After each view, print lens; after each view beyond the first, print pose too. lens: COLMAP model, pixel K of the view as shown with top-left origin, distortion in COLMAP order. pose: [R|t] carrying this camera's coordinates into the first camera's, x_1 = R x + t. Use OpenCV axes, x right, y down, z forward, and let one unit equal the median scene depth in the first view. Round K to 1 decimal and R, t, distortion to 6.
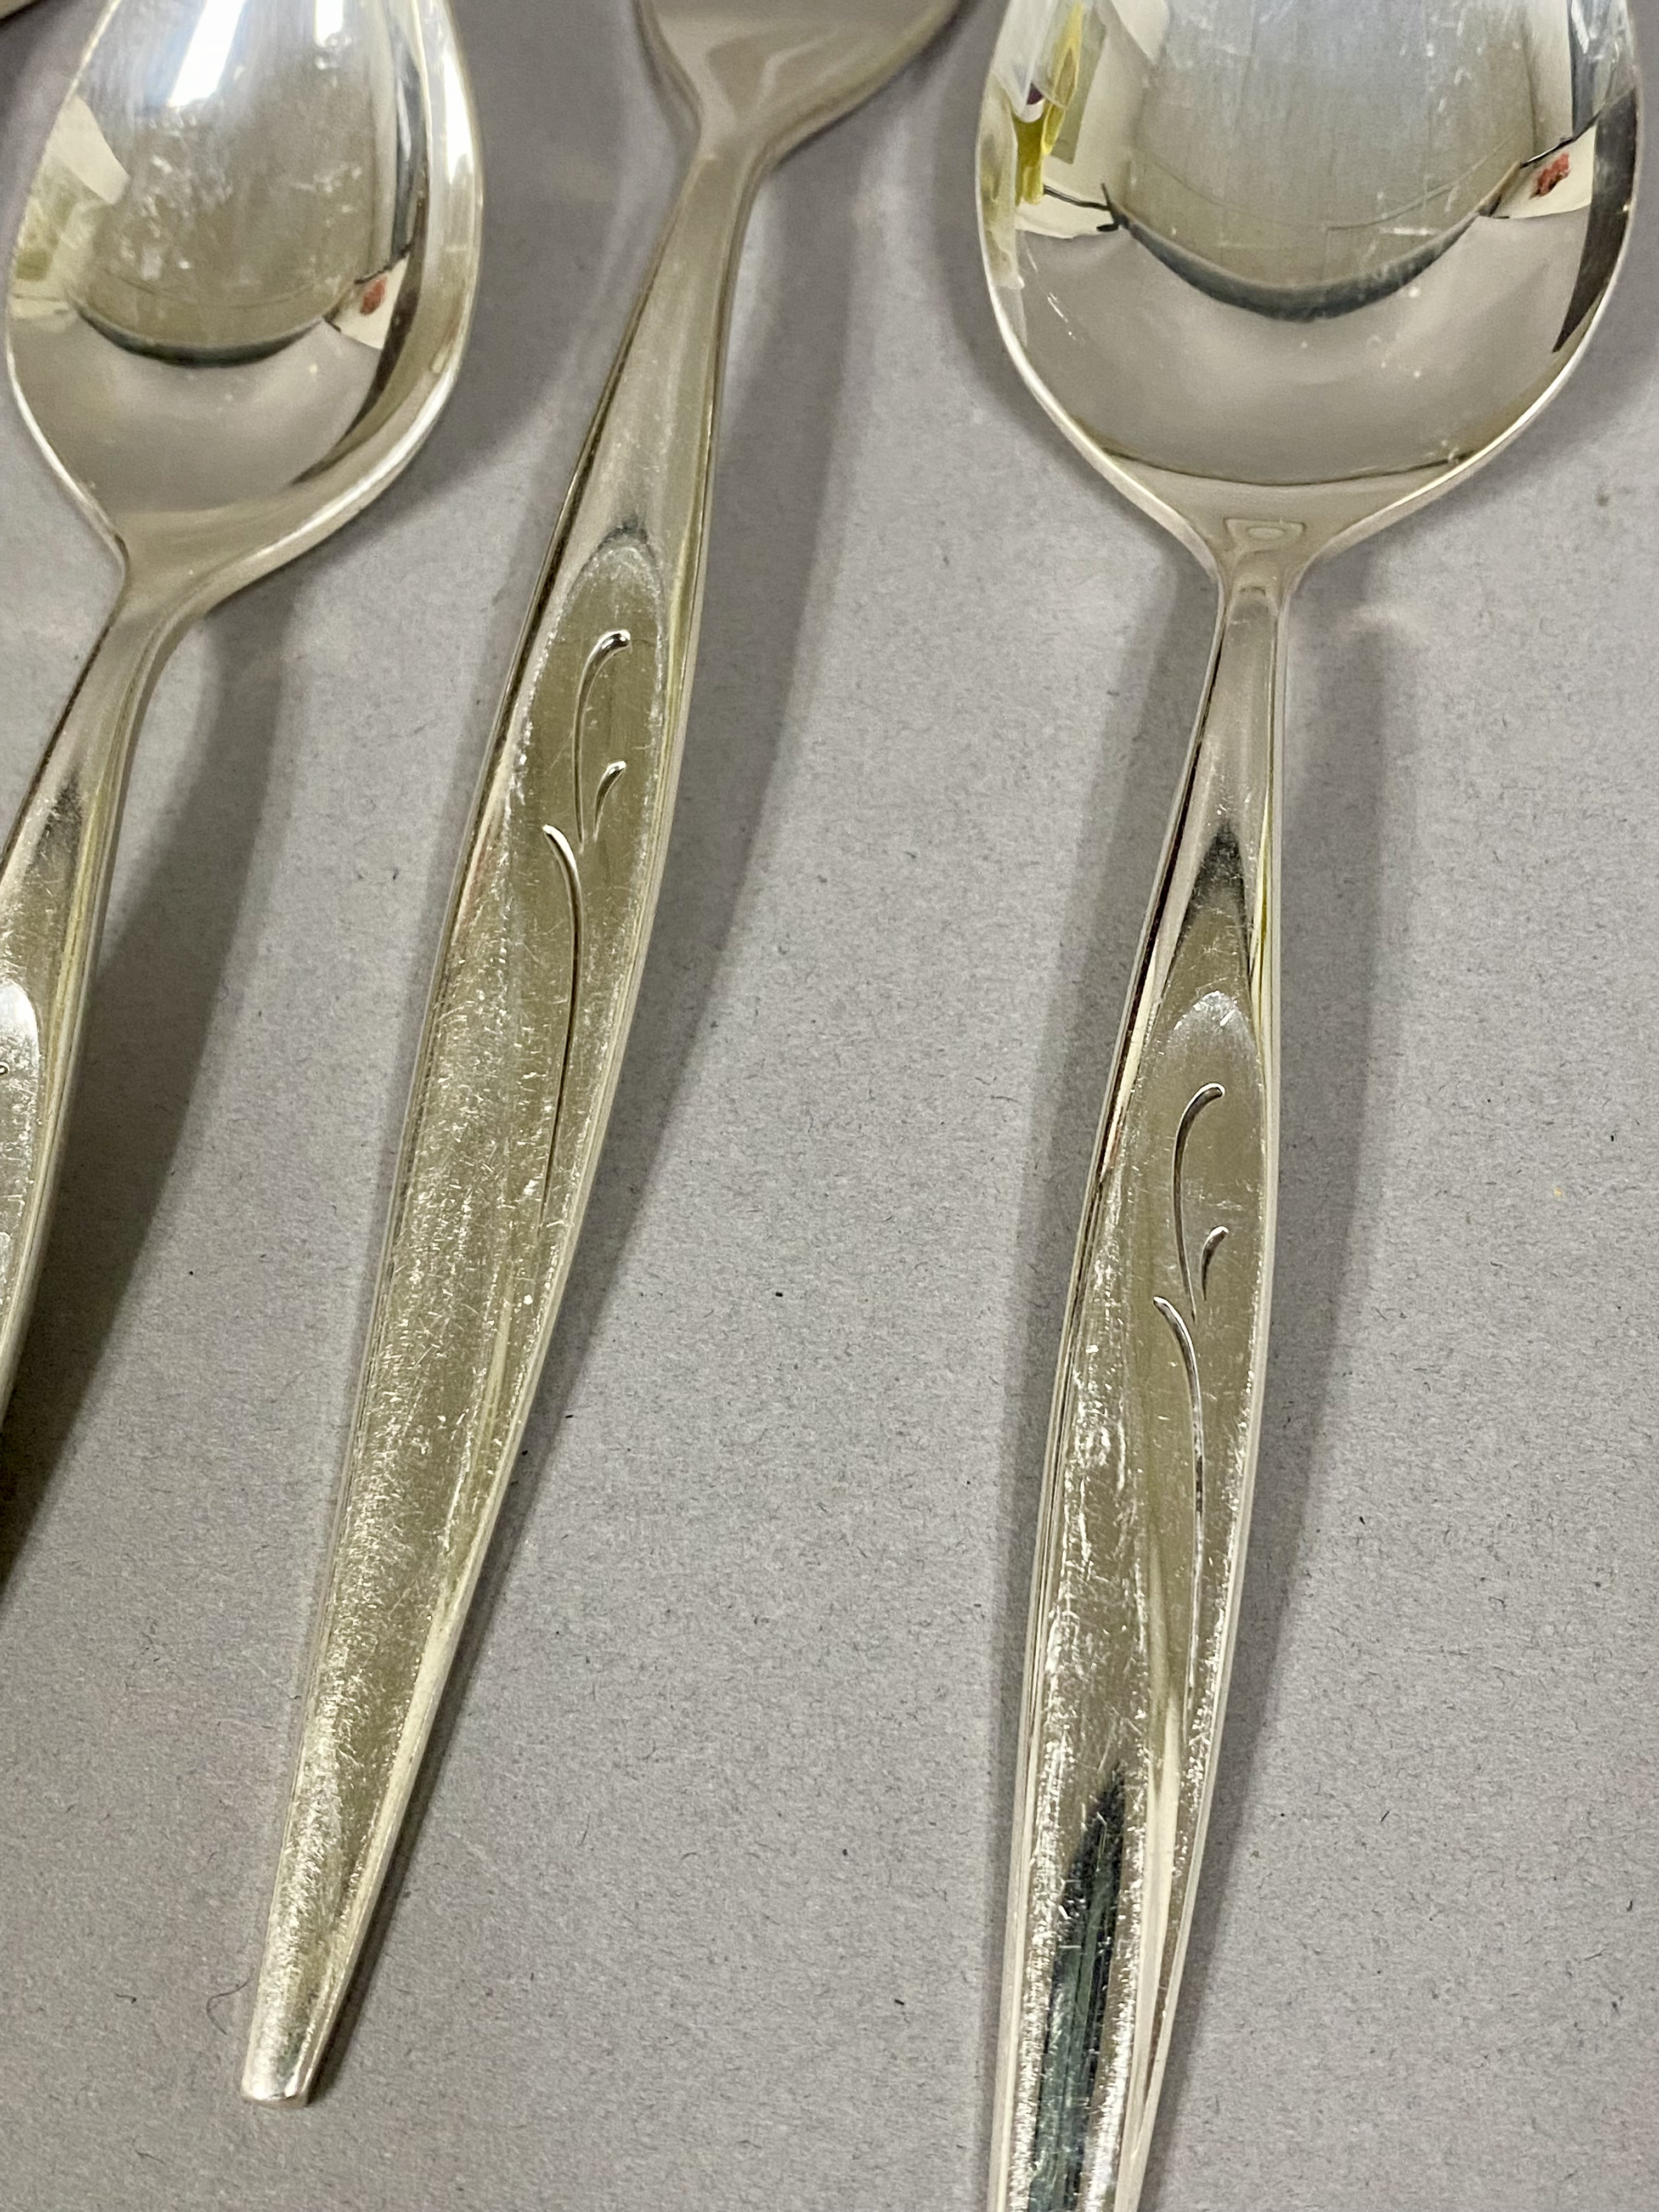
lens RADIAL K [[2415.4, 0, 829.5], [0, 2415.4, 1106.0], [0, 0, 1]] dist [0.183937, -0.591476]
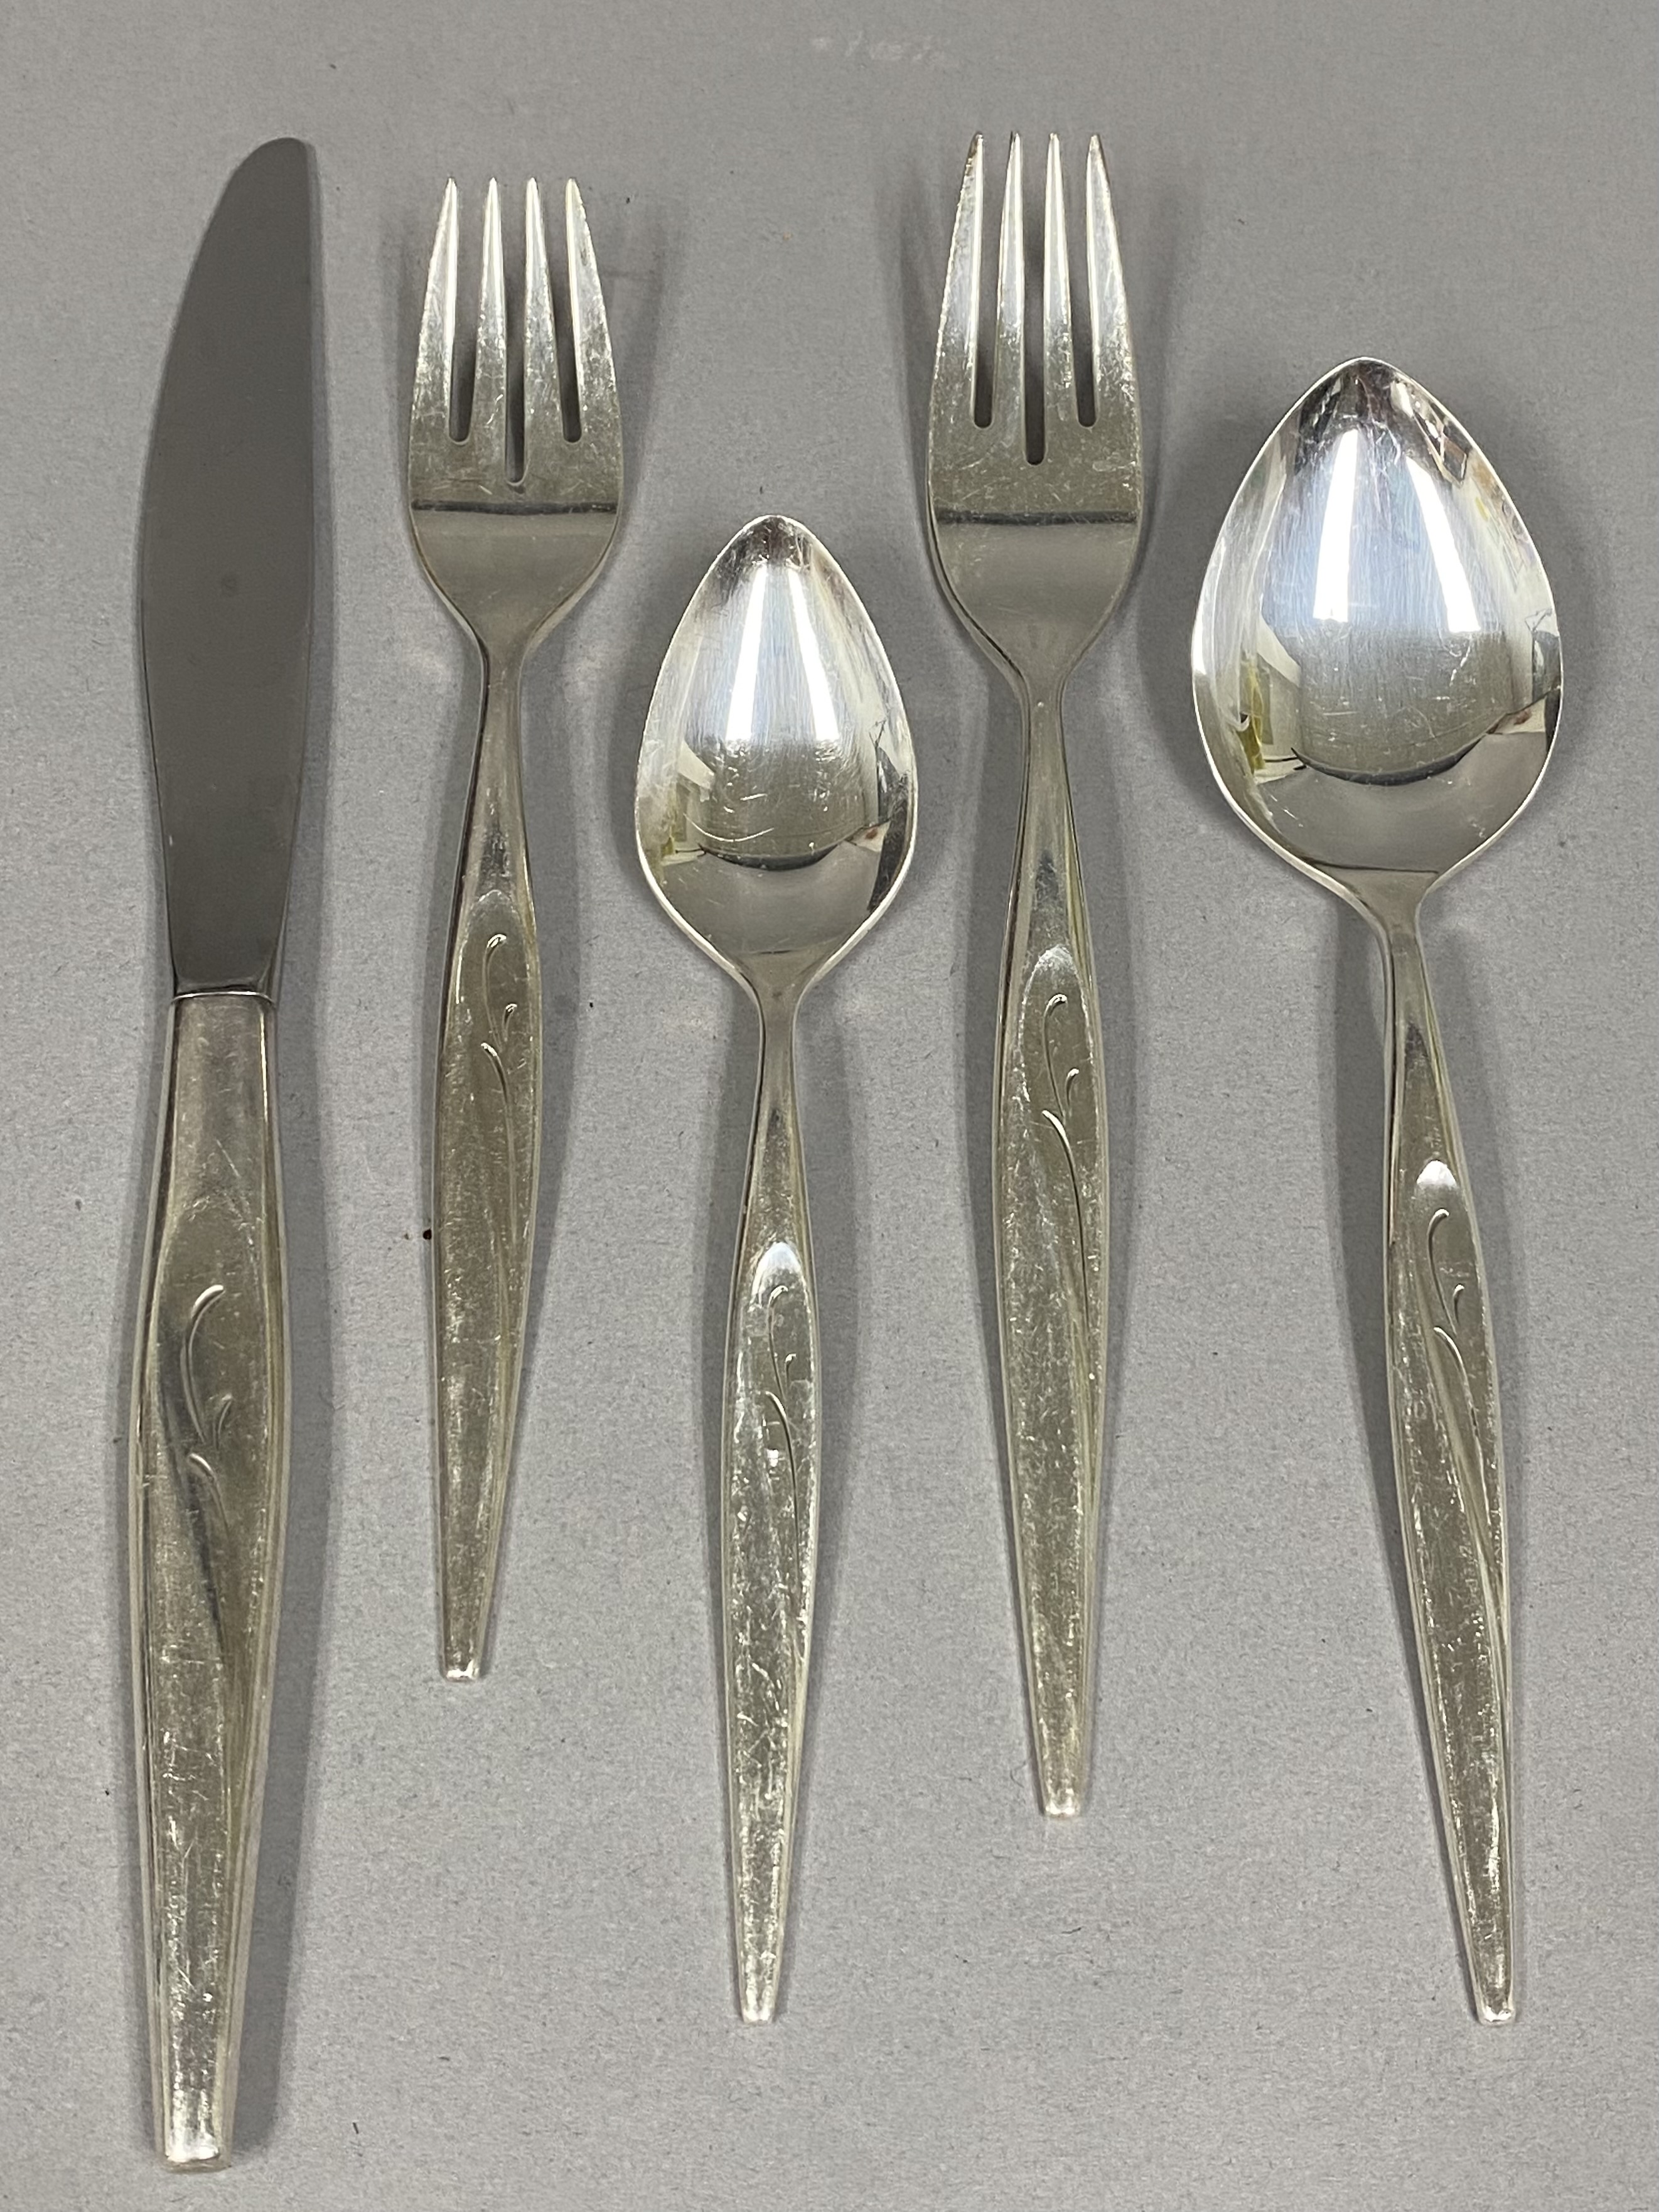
lens RADIAL K [[2415.4, 0, 829.5], [0, 2415.4, 1106.0], [0, 0, 1]] dist [0.183937, -0.591476]
pose [[0.981891, -0.131000, 0.136853, -0.517381], [0.130325, 0.991374, 0.013921, -0.165431], [-0.137497, 0.004167, 0.990493, -0.748060]]
